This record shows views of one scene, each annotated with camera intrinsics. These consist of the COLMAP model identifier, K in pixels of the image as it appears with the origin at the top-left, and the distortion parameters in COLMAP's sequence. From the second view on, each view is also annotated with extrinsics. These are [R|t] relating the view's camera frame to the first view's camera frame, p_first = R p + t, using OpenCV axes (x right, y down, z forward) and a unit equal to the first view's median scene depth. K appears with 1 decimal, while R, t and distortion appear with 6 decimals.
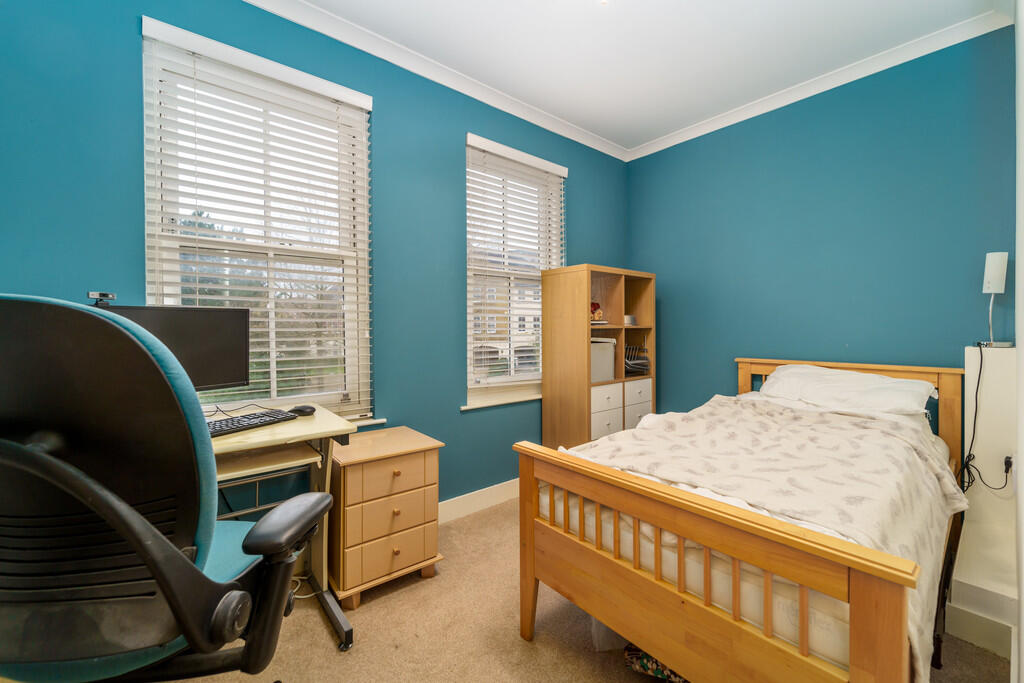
lens RADIAL K [[418.8, 0, 510.2], [0, 418.8, 334.3], [0, 0, 1]] dist [0.000285, -0.000097]
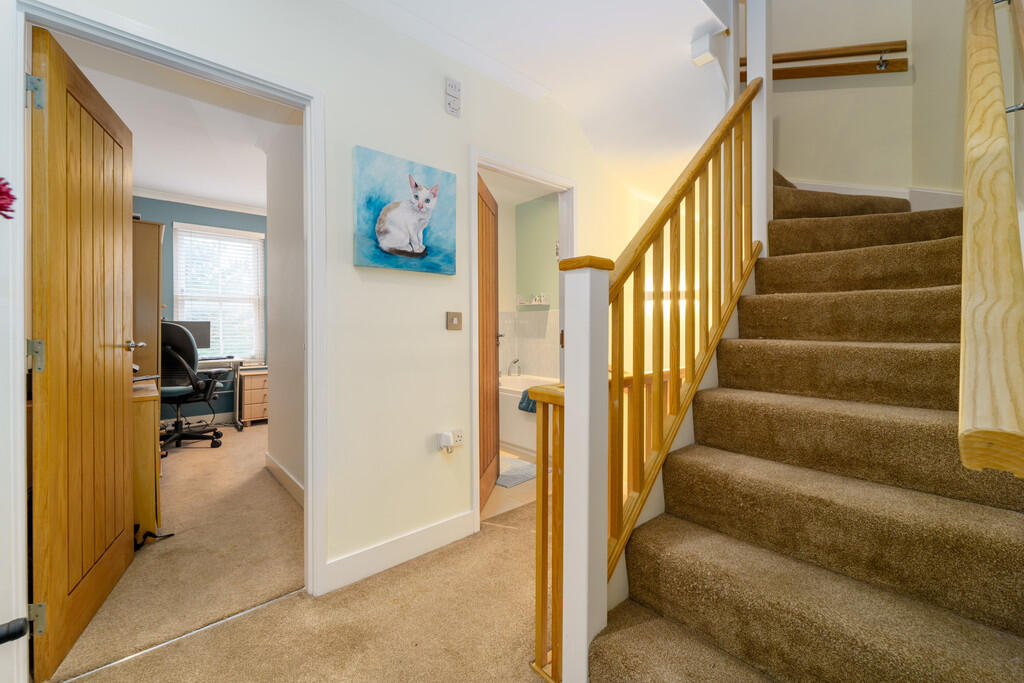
lens RADIAL K [[418.8, 0, 514.8], [0, 418.8, 337.6], [0, 0, 1]] dist [0.000285, -0.000097]
pose [[0.999136, 0.004063, 0.041372, 1.336983], [-0.004089, 0.999991, 0.000551, 0.040294], [-0.041370, -0.000720, 0.999144, -1.943466]]
